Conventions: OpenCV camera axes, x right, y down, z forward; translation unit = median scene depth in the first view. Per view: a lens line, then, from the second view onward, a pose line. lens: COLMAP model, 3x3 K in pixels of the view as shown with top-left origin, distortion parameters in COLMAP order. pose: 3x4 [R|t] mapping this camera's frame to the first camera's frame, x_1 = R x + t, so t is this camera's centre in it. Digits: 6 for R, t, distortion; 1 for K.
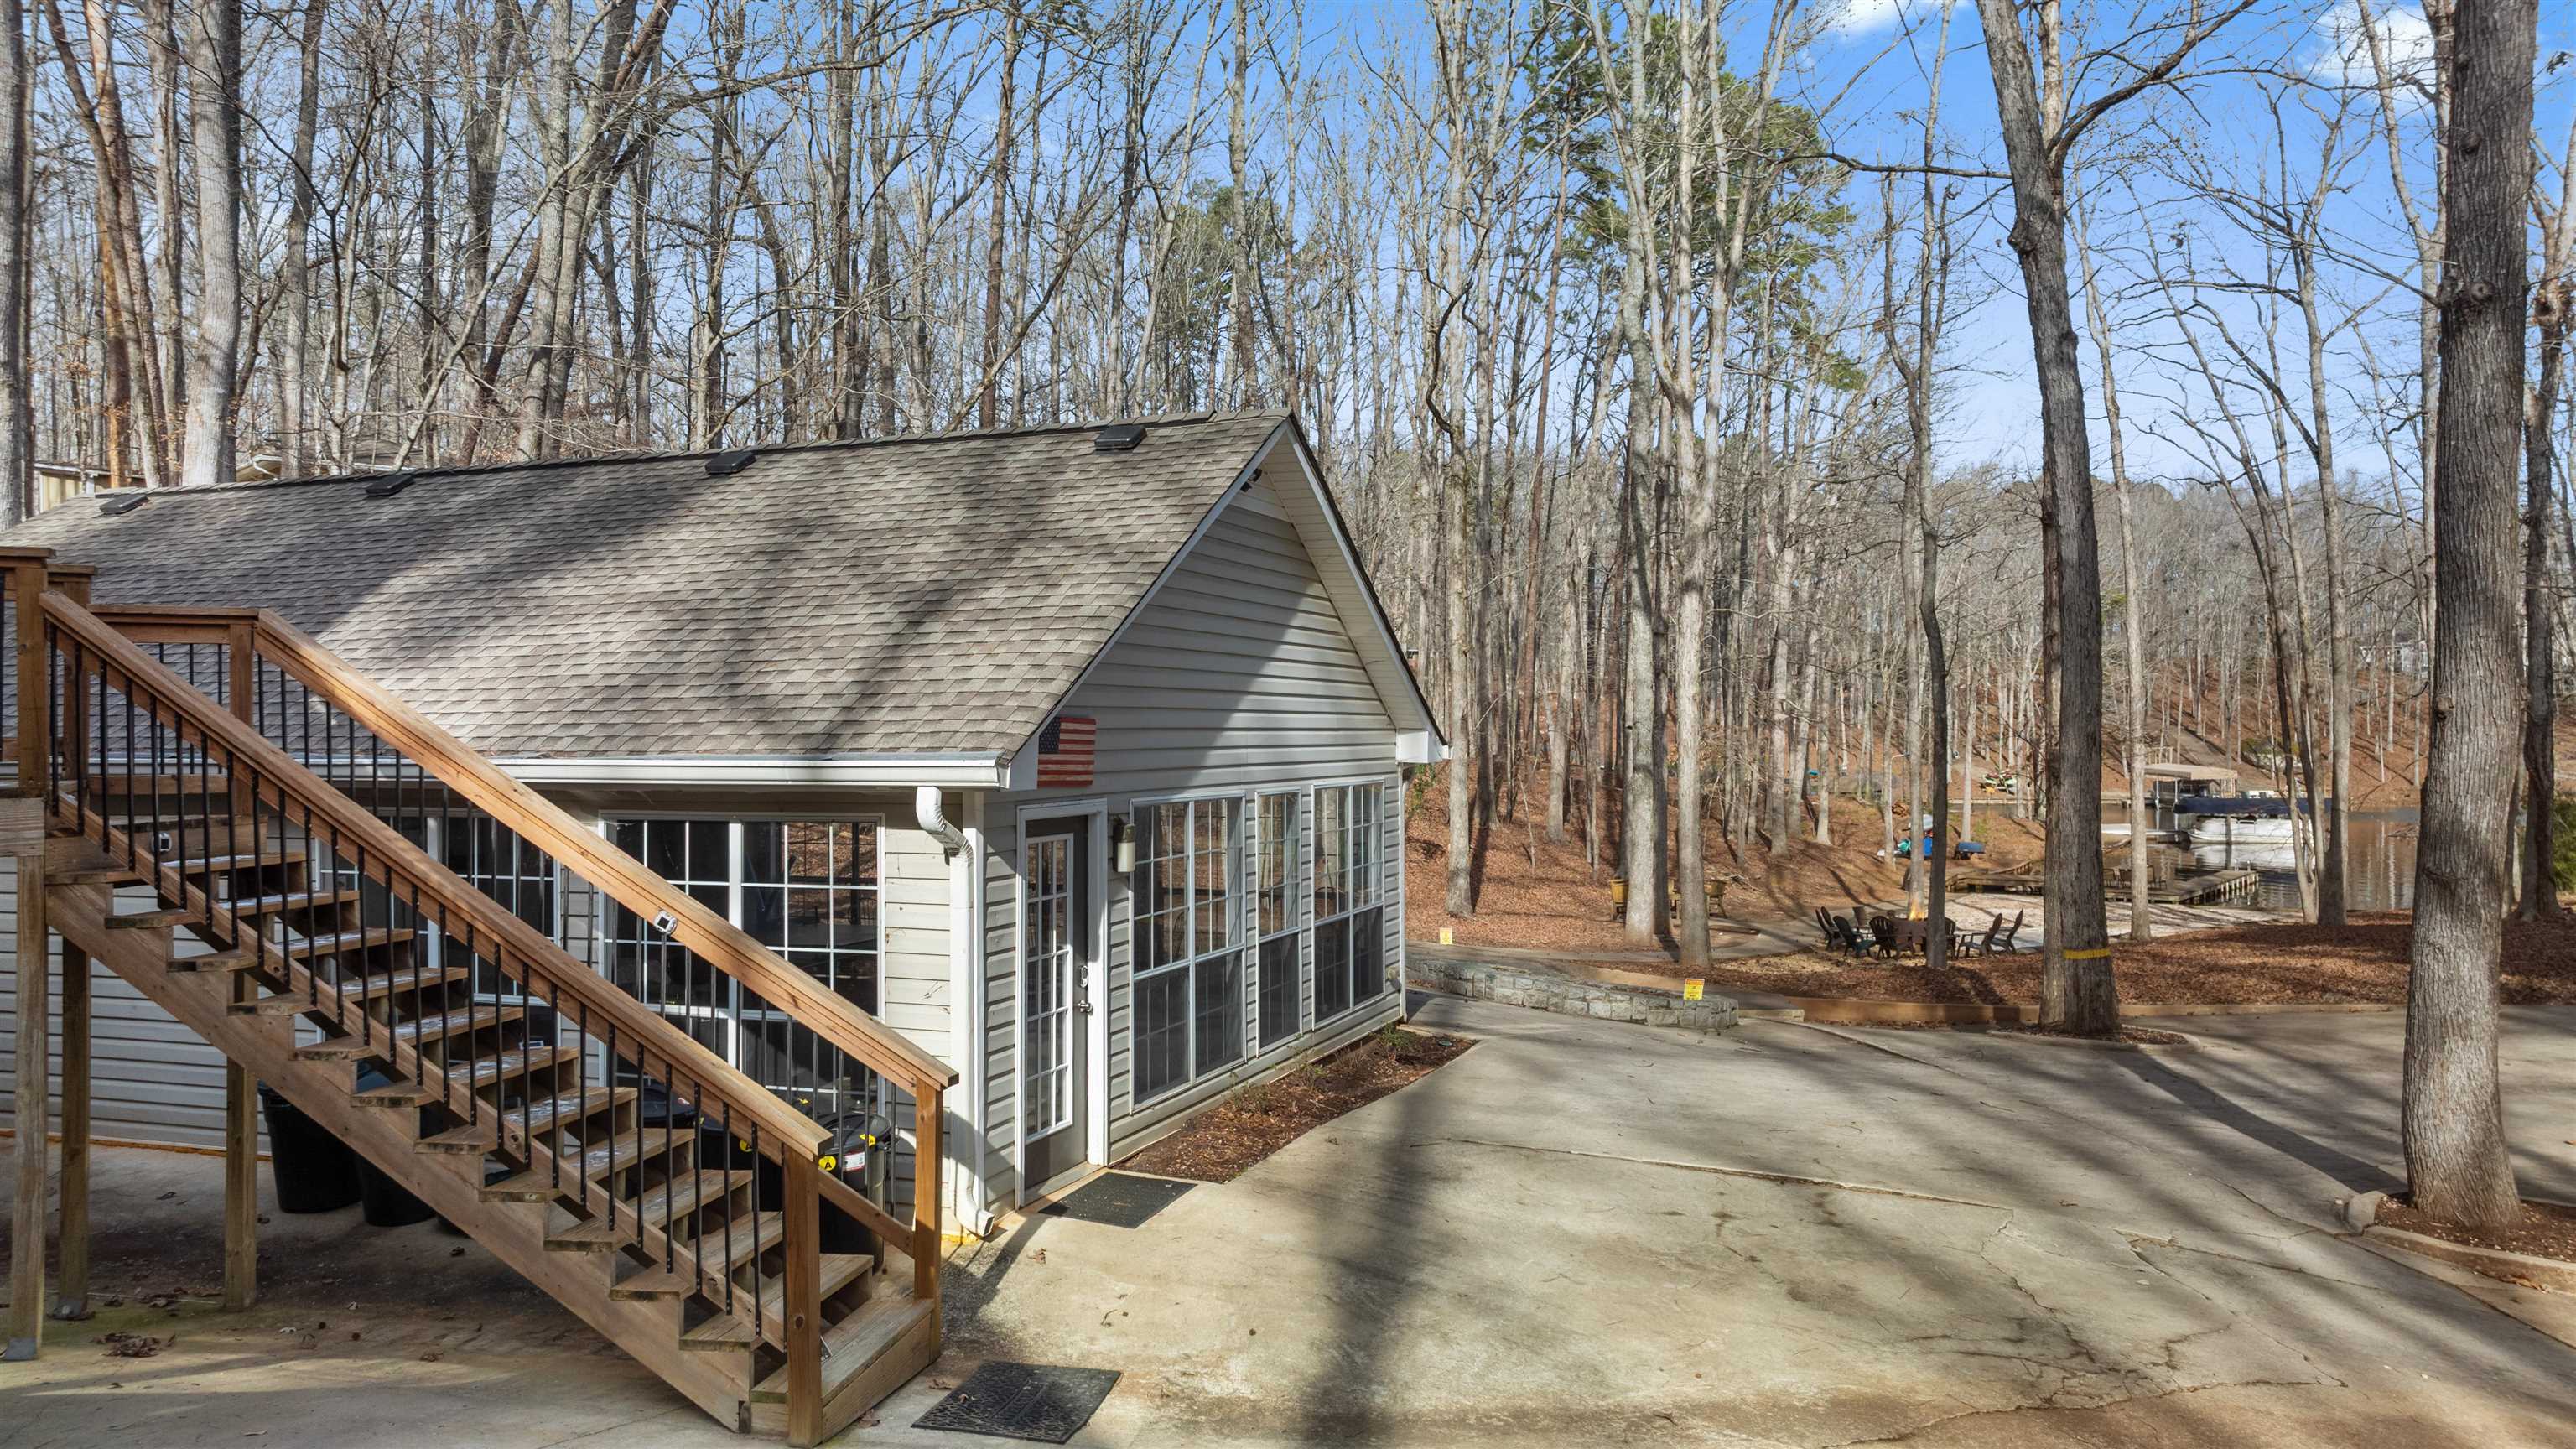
lens RADIAL K [[1849.3, 0, 1338.4], [0, 1849.3, 712.9], [0, 0, 1]] dist [0.008996, 0.000291]
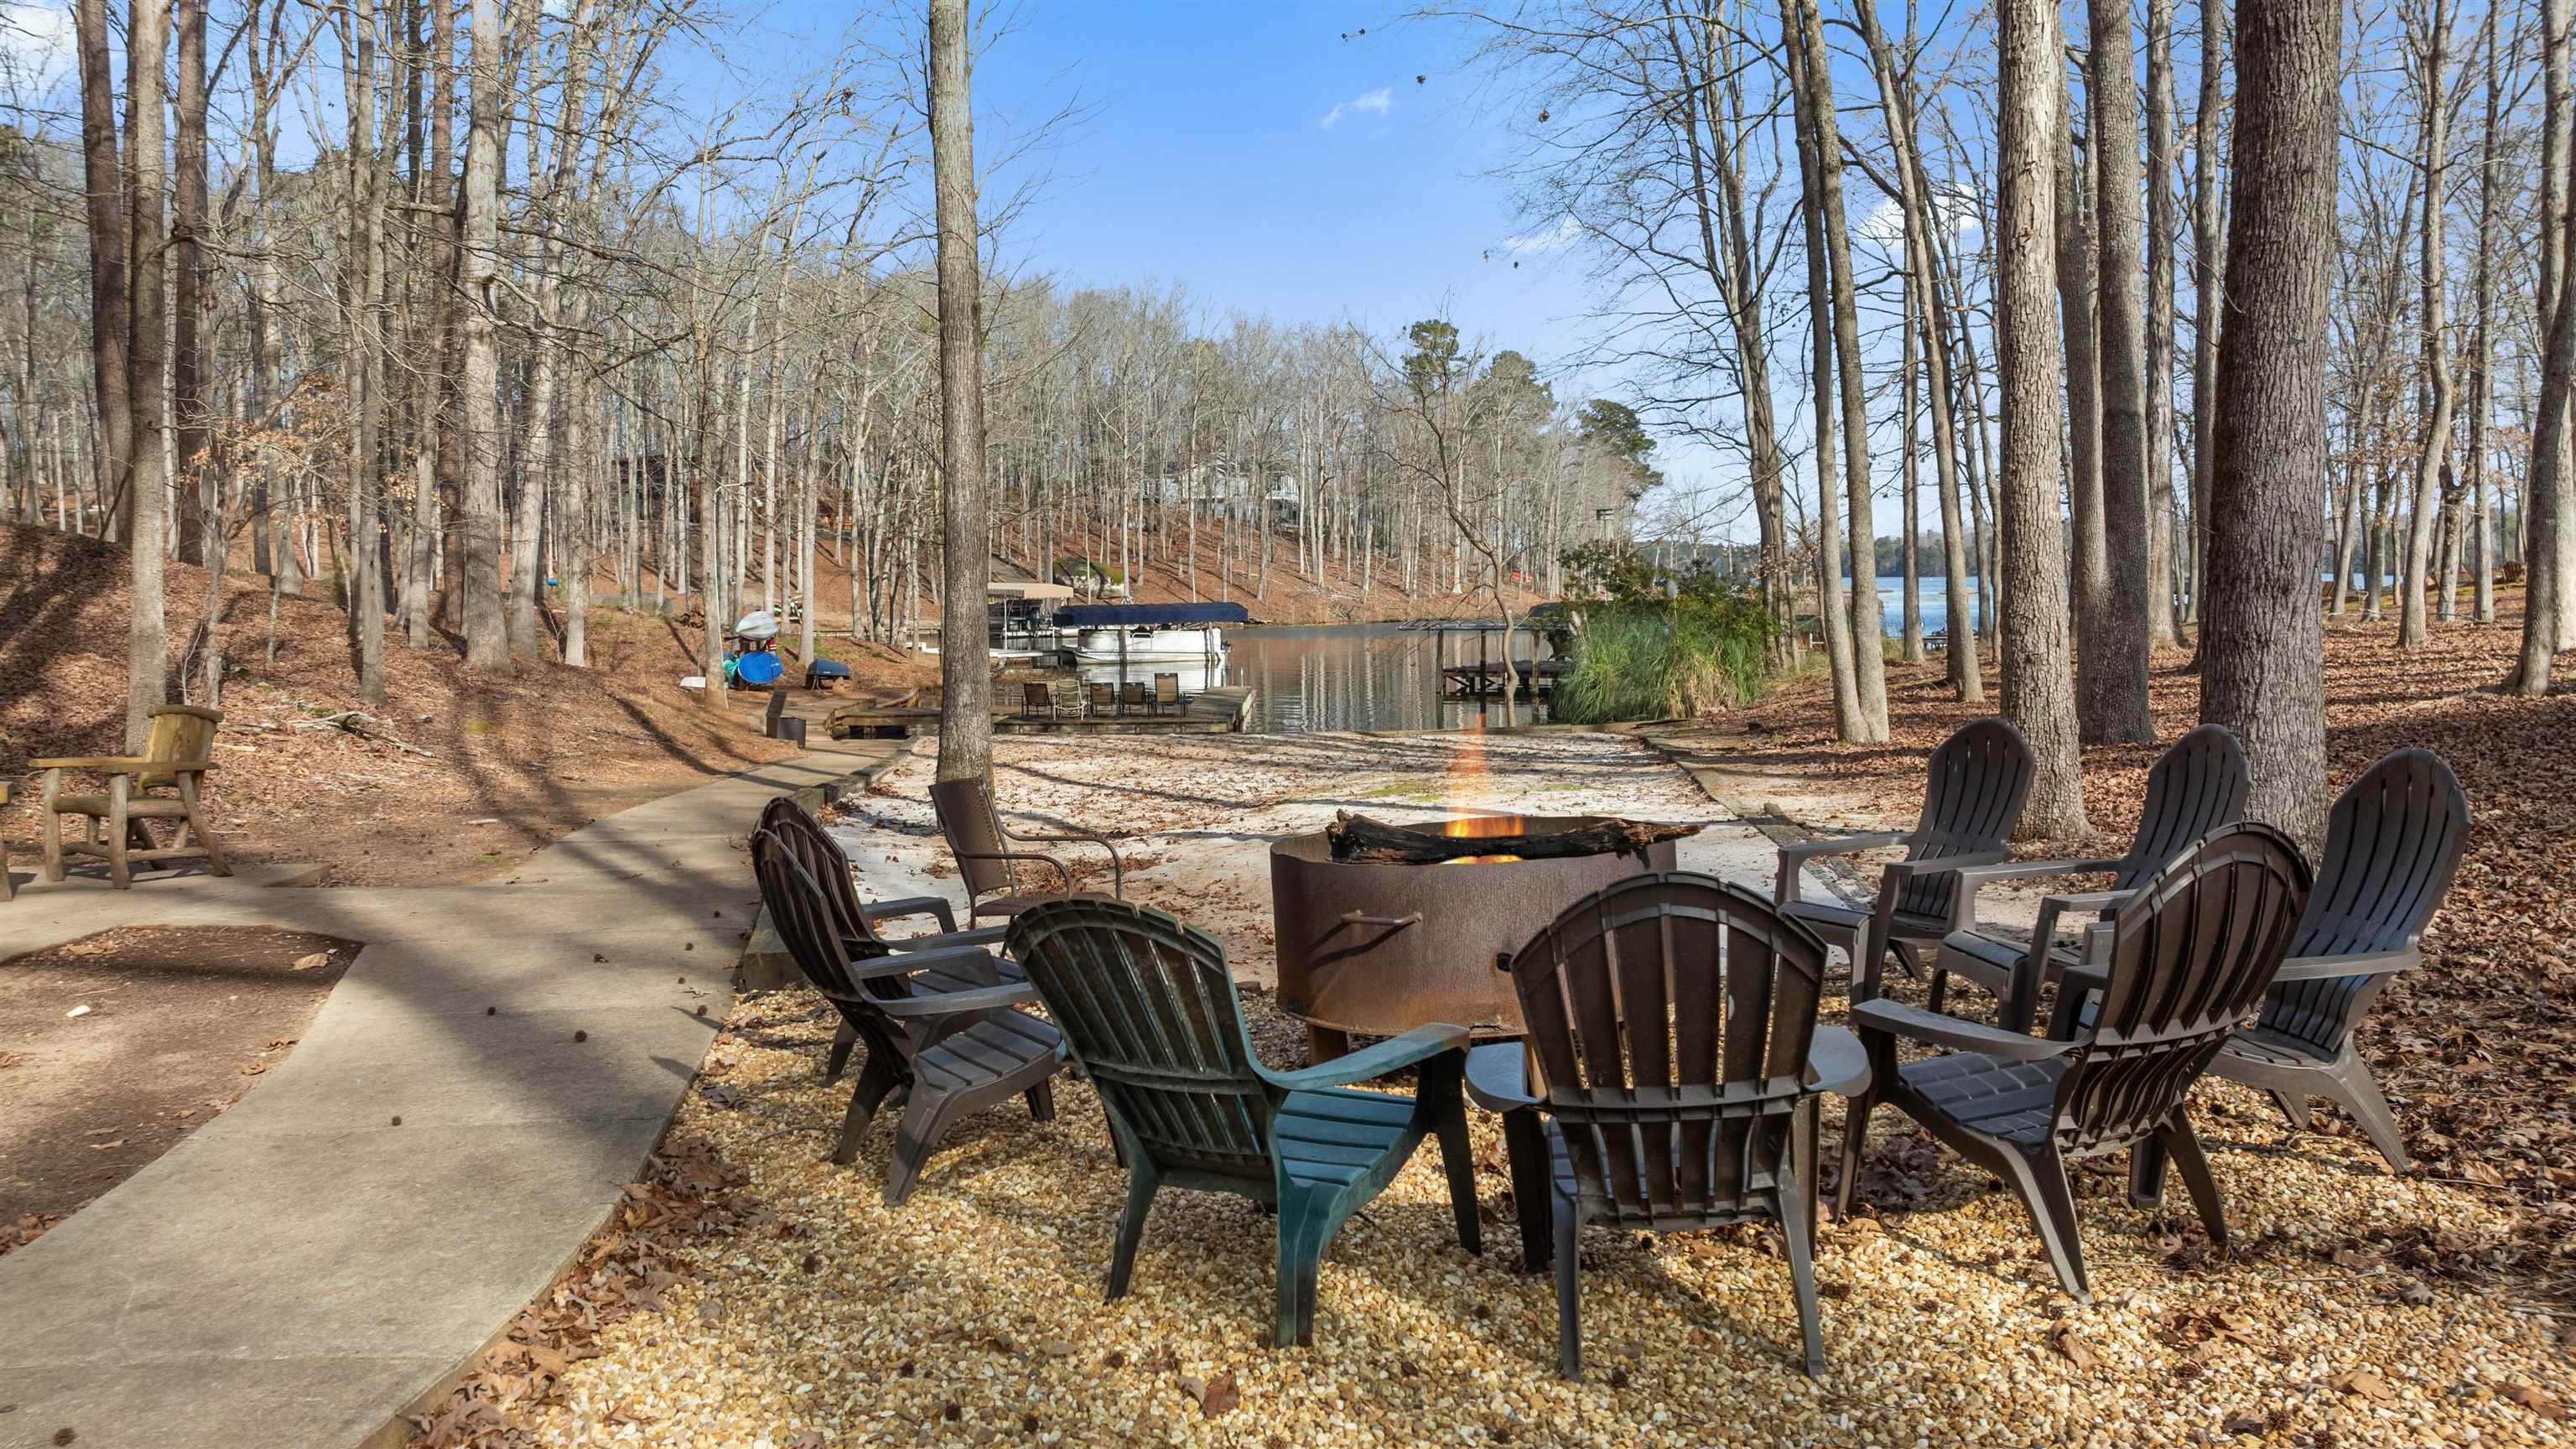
lens RADIAL K [[1891.1, 0, 1304.6], [0, 1891.1, 714.0], [0, 0, 1]] dist [-0.003184, 0.000545]
pose [[0.804932, -0.047572, 0.591457, 0.081369], [0.004256, 0.997218, 0.074416, 0.033650], [-0.593351, -0.057383, 0.802896, 0.333348]]
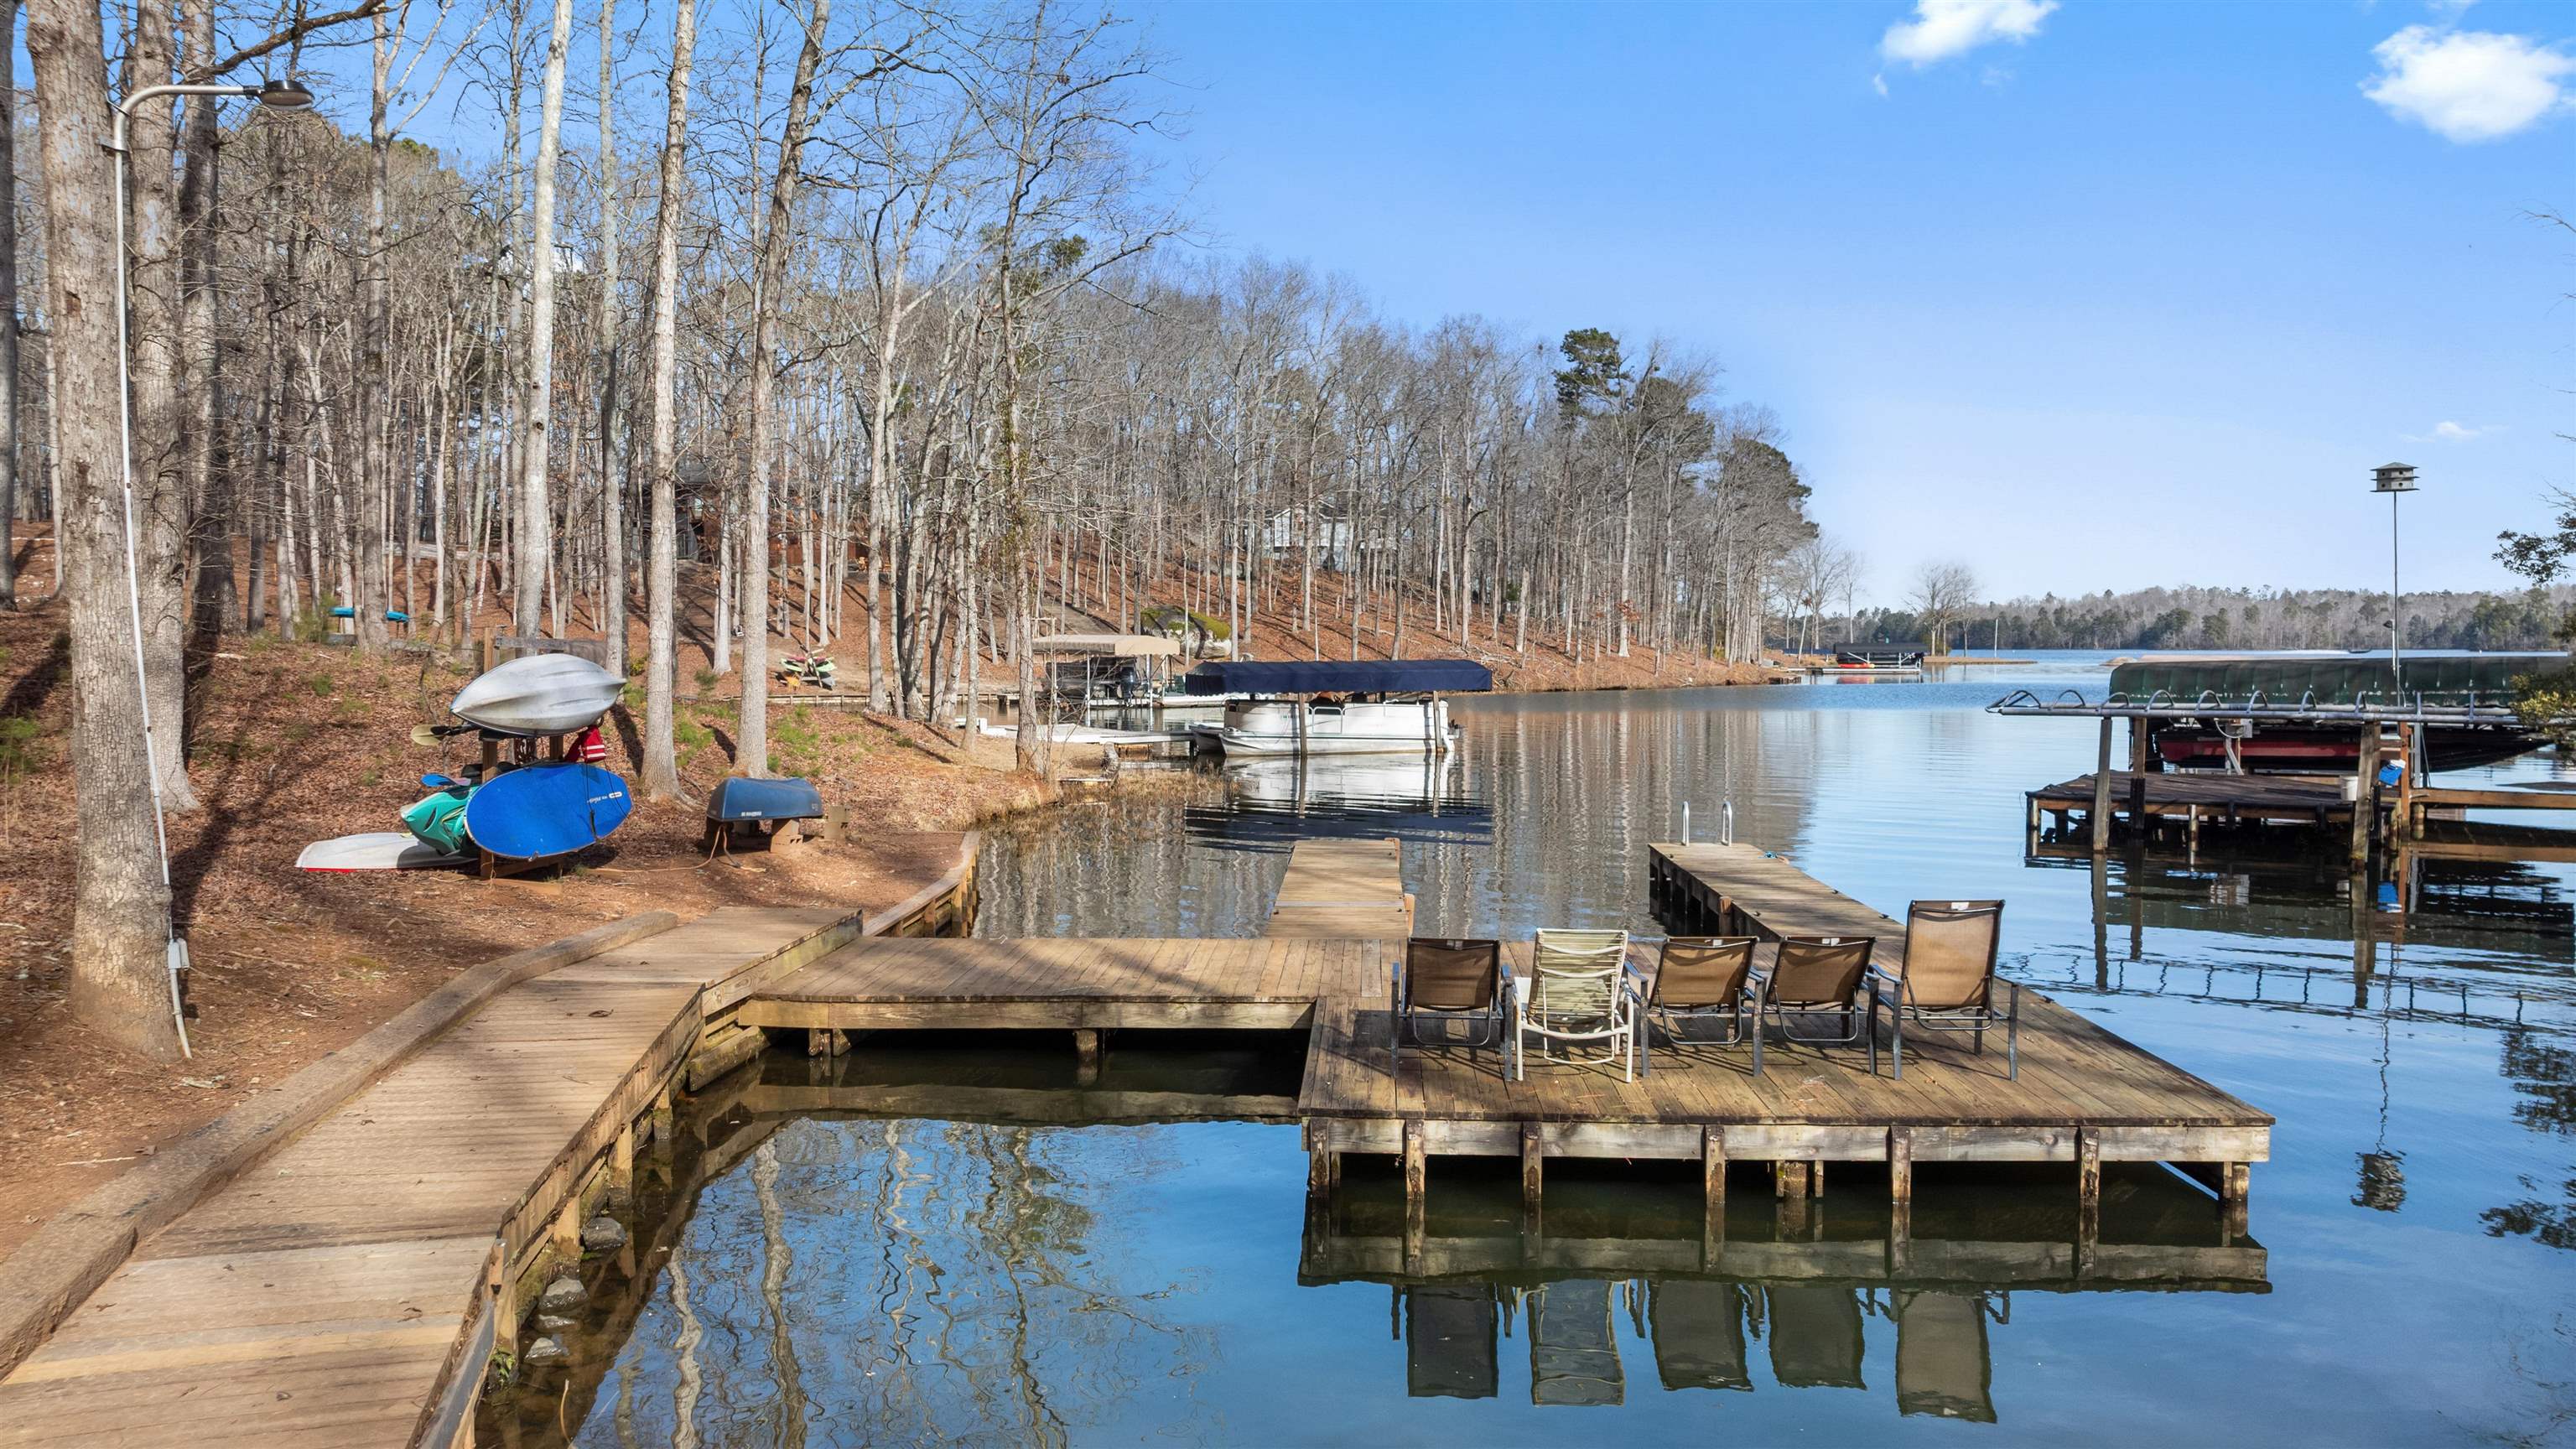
lens RADIAL K [[1891.1, 0, 1304.6], [0, 1891.1, 714.0], [0, 0, 1]] dist [-0.003184, 0.000545]
pose [[0.819492, -0.018377, 0.572796, 0.204484], [-0.005109, 0.999212, 0.039367, 0.040670], [-0.573068, -0.035187, 0.818752, 0.603780]]
